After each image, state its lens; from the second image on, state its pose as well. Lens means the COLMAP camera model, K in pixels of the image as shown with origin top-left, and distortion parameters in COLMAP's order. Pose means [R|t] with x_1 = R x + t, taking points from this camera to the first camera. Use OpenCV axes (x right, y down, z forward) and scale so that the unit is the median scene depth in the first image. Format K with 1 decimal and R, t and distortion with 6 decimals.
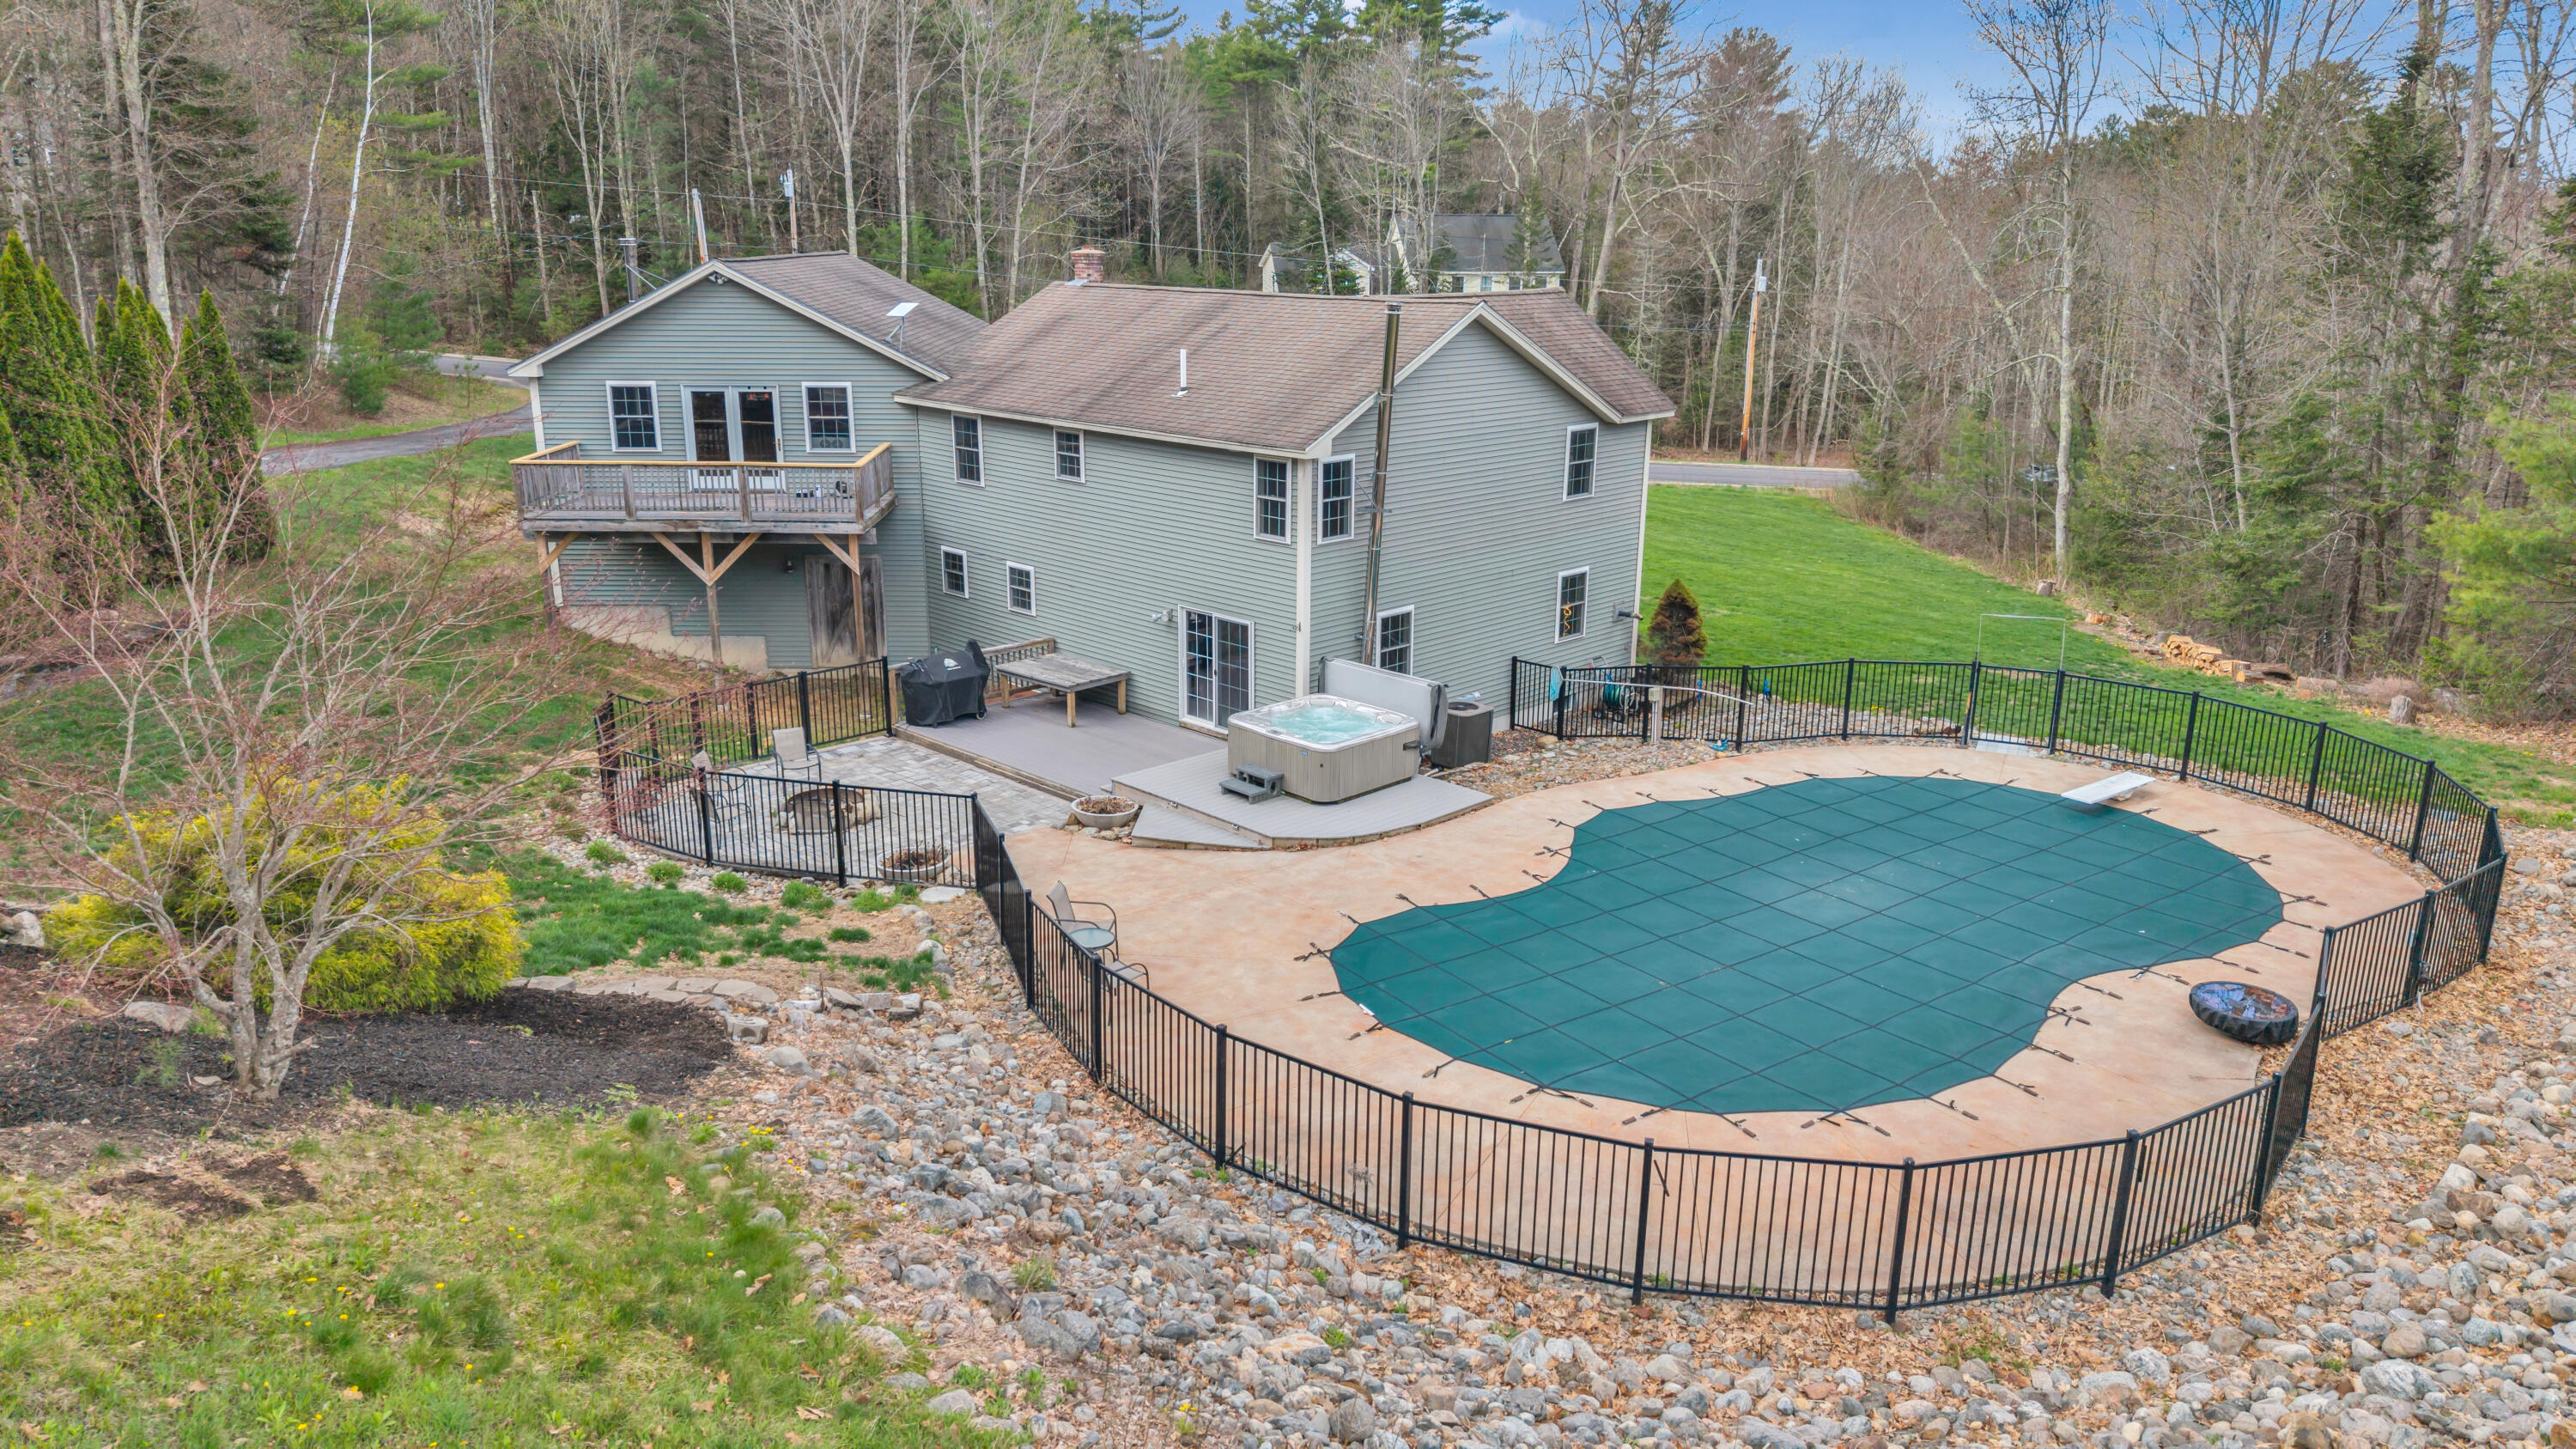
lens RADIAL K [[1737.1, 0, 1285.5], [0, 1737.1, 719.6], [0, 0, 1]] dist [0.025578, -0.002866]
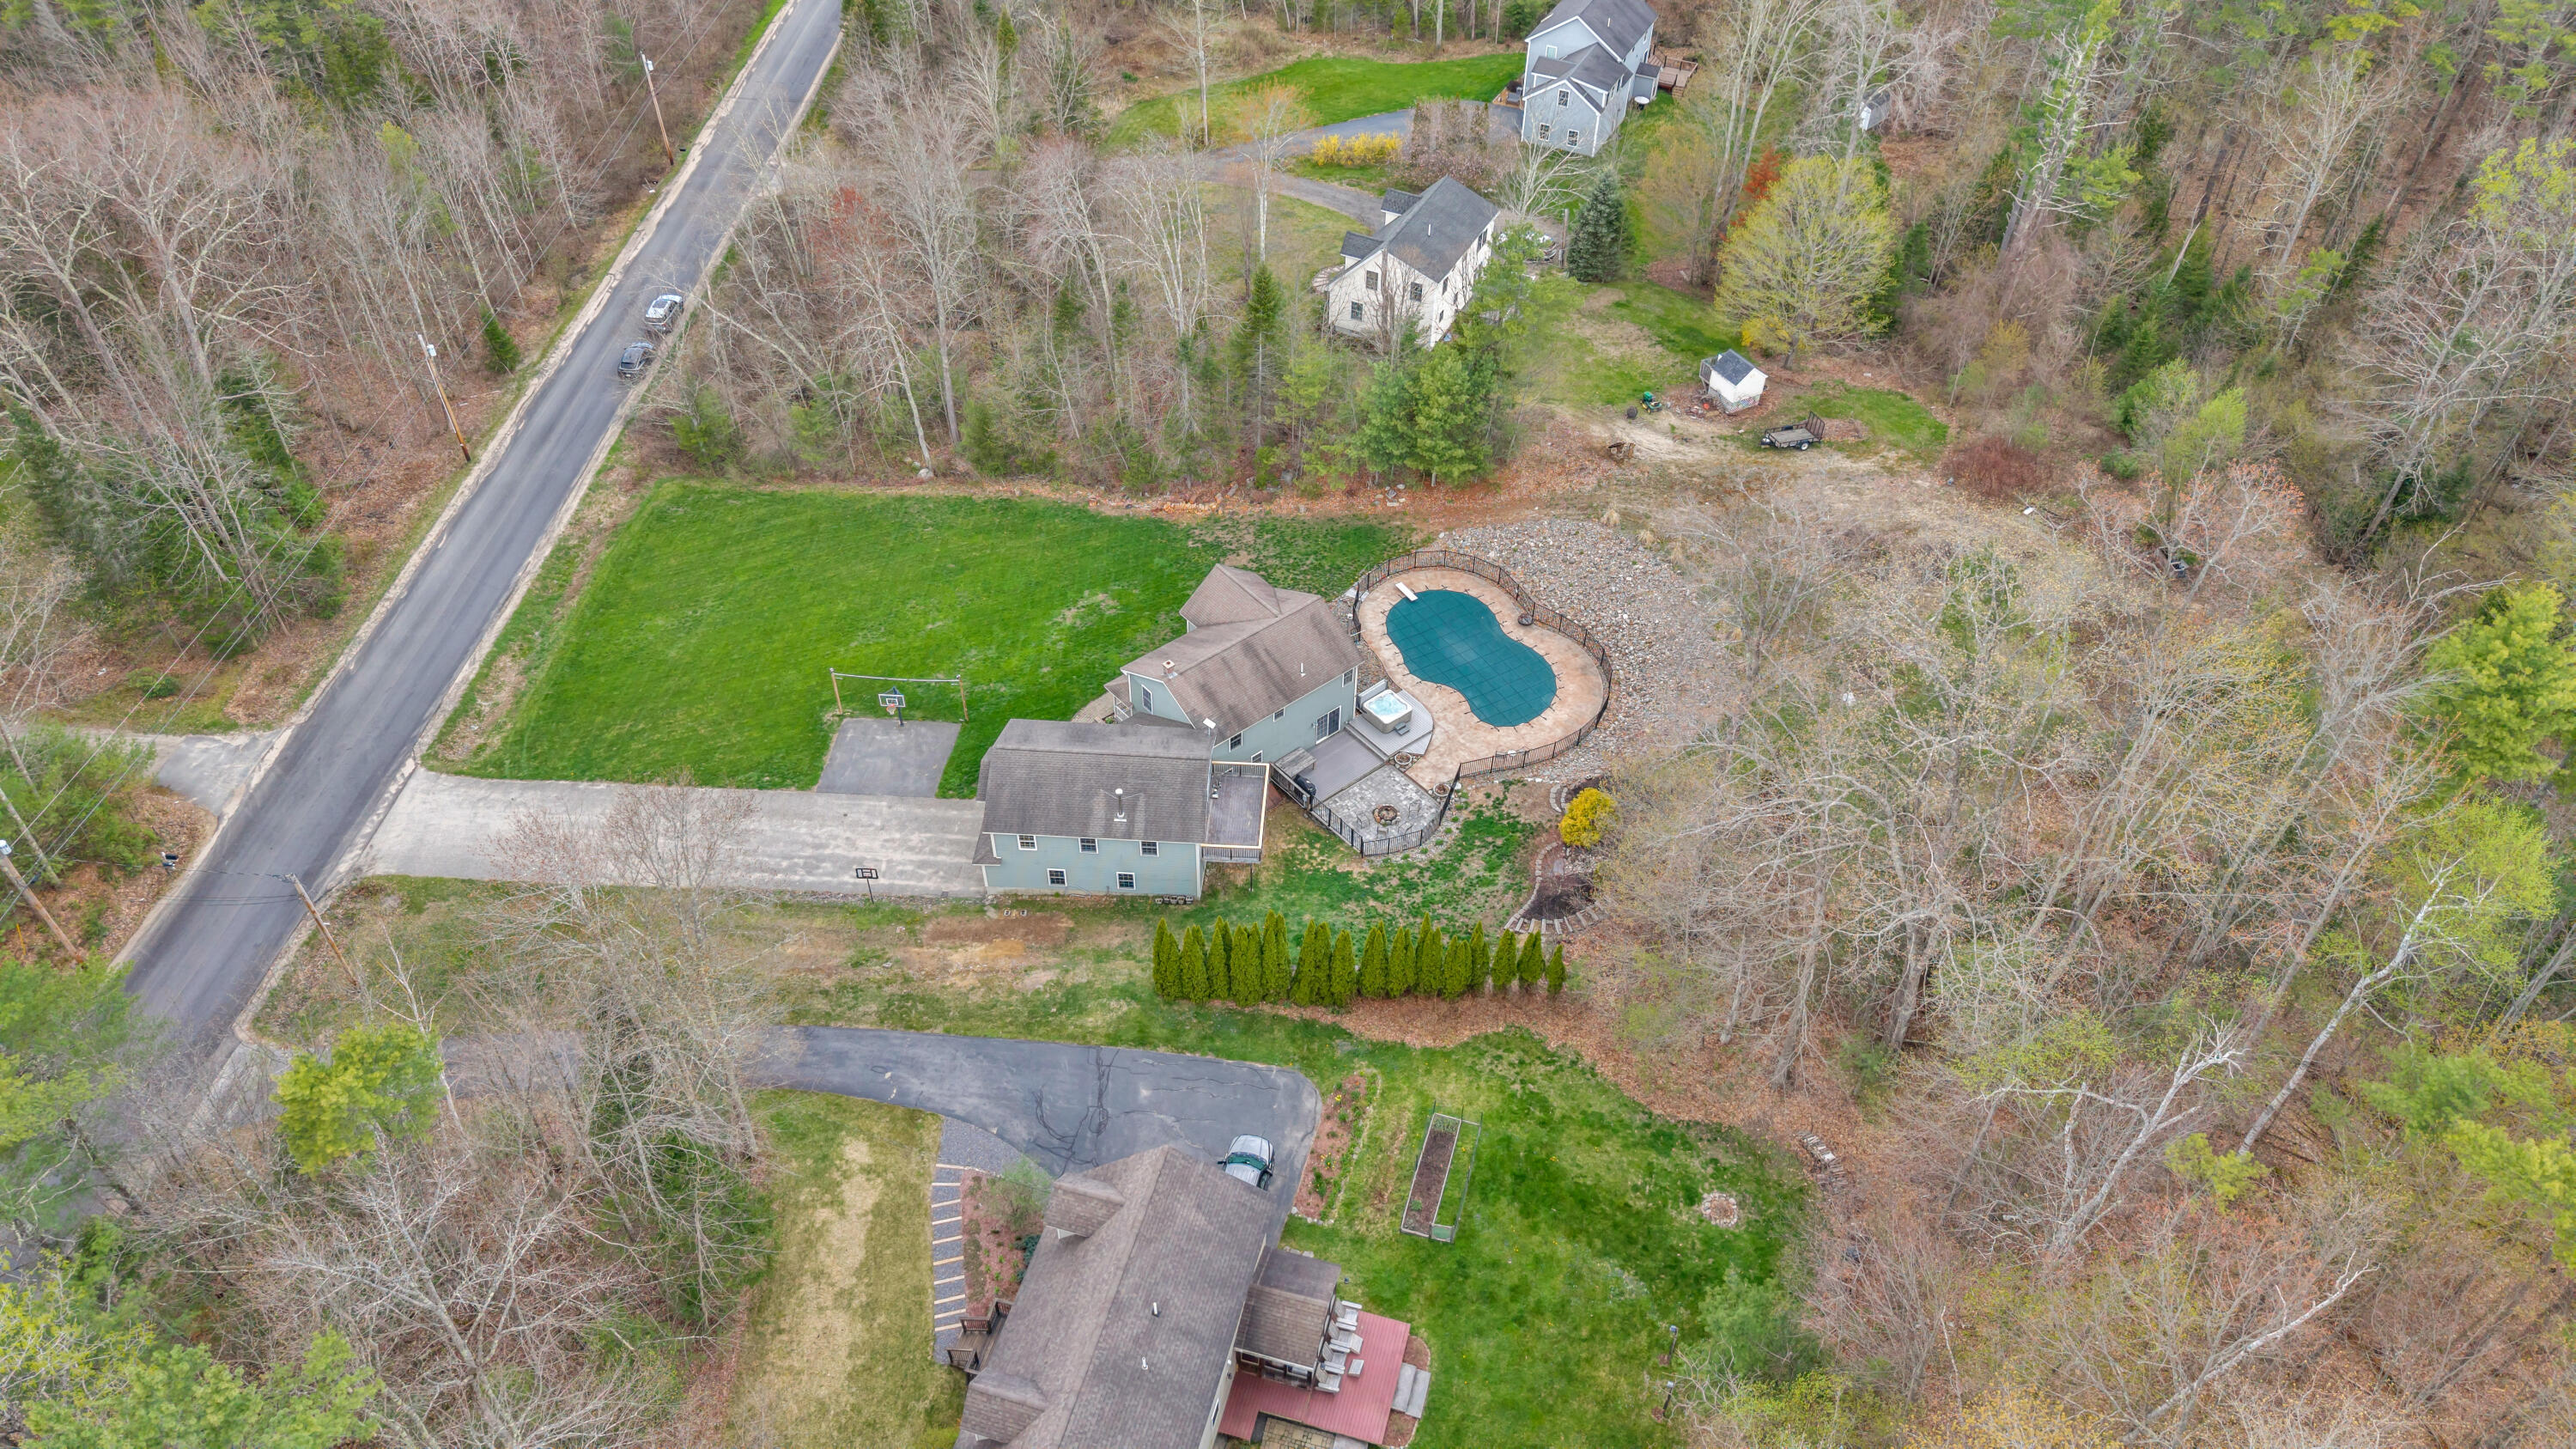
lens RADIAL K [[1708.4, 0, 1297.1], [0, 1708.4, 727.1], [0, 0, 1]] dist [0.095447, -0.176420]
pose [[0.082641, -0.701803, 0.707561, -2.677406], [0.260136, 0.700566, 0.664482, -2.508567], [-0.962029, 0.129149, 0.240460, 0.265251]]
